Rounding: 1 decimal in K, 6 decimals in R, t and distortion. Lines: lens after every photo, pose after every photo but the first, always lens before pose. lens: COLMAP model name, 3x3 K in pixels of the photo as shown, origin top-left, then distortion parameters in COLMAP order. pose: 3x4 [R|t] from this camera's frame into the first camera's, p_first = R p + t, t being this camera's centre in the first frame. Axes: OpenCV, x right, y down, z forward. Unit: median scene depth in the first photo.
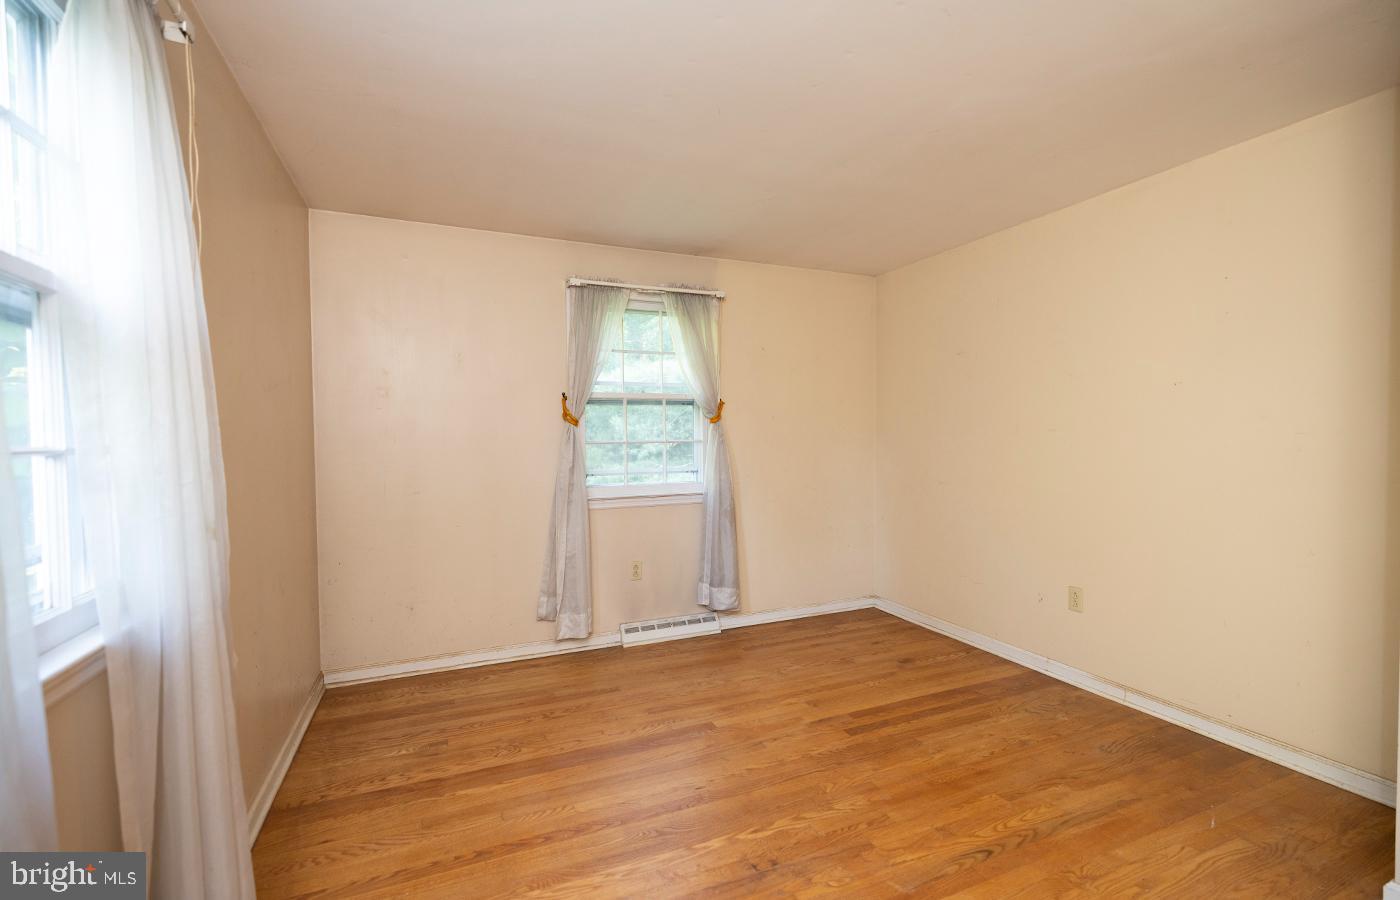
lens RADIAL K [[606.1, 0, 700.0], [0, 606.1, 450.0], [0, 0, 1]] dist [0.001327, 0.000189]
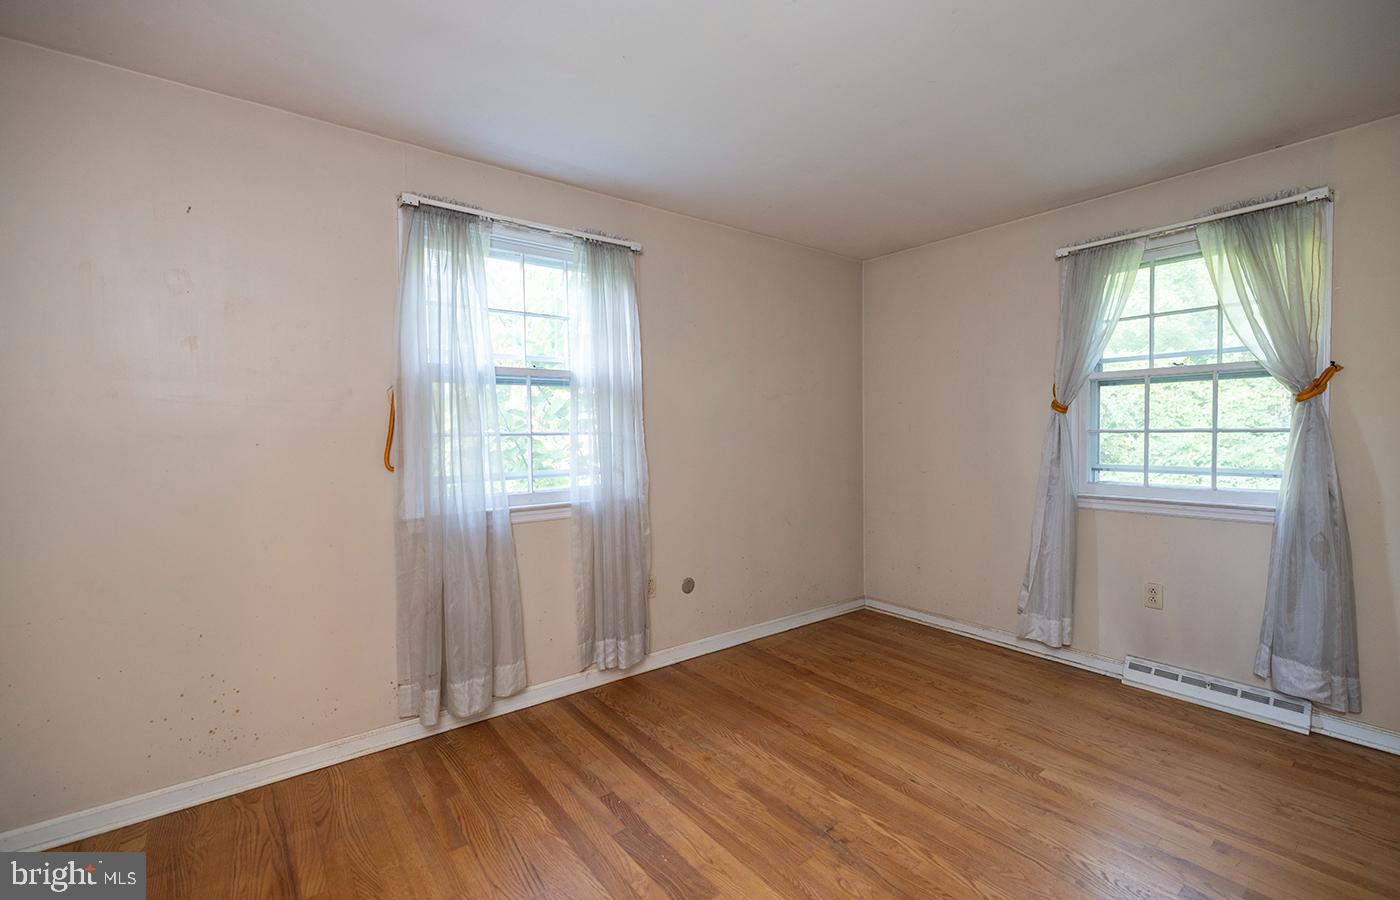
lens RADIAL K [[597.1, 0, 700.0], [0, 597.1, 450.0], [0, 0, 1]] dist [0.001617, 0.000084]
pose [[0.248477, 0.035576, -0.967984, 0.630989], [-0.013399, 0.999356, 0.033289, -0.008787], [0.968545, 0.004698, 0.248793, 0.312669]]
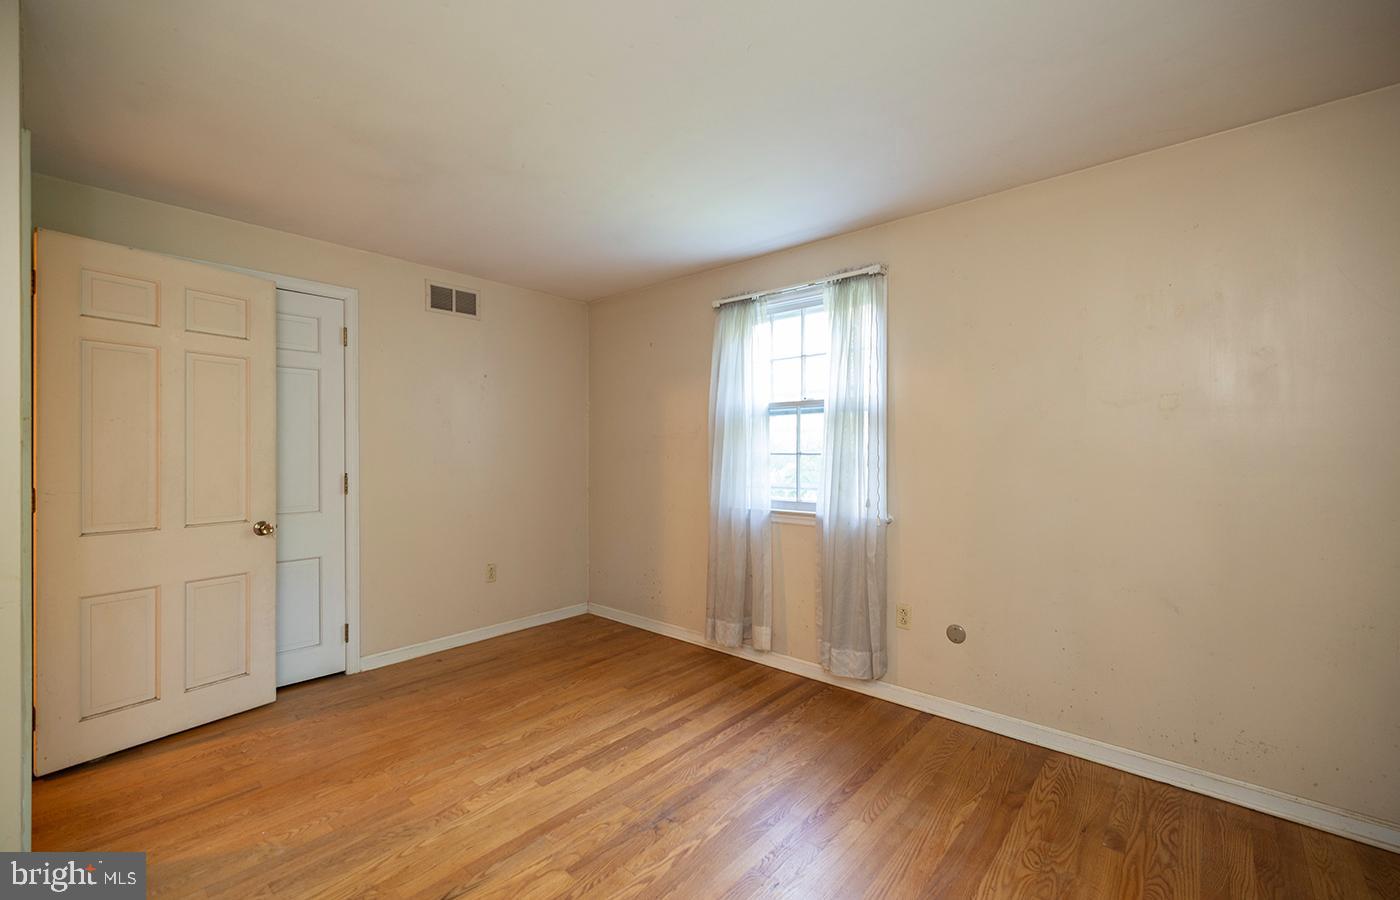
lens RADIAL K [[585.6, 0, 700.0], [0, 585.6, 450.0], [0, 0, 1]] dist [0.000663, -0.000281]
pose [[-0.903217, 0.006489, -0.429135, 0.316931], [-0.002286, 0.999799, 0.019930, -0.028511], [0.429178, 0.018982, -0.903020, 1.241209]]
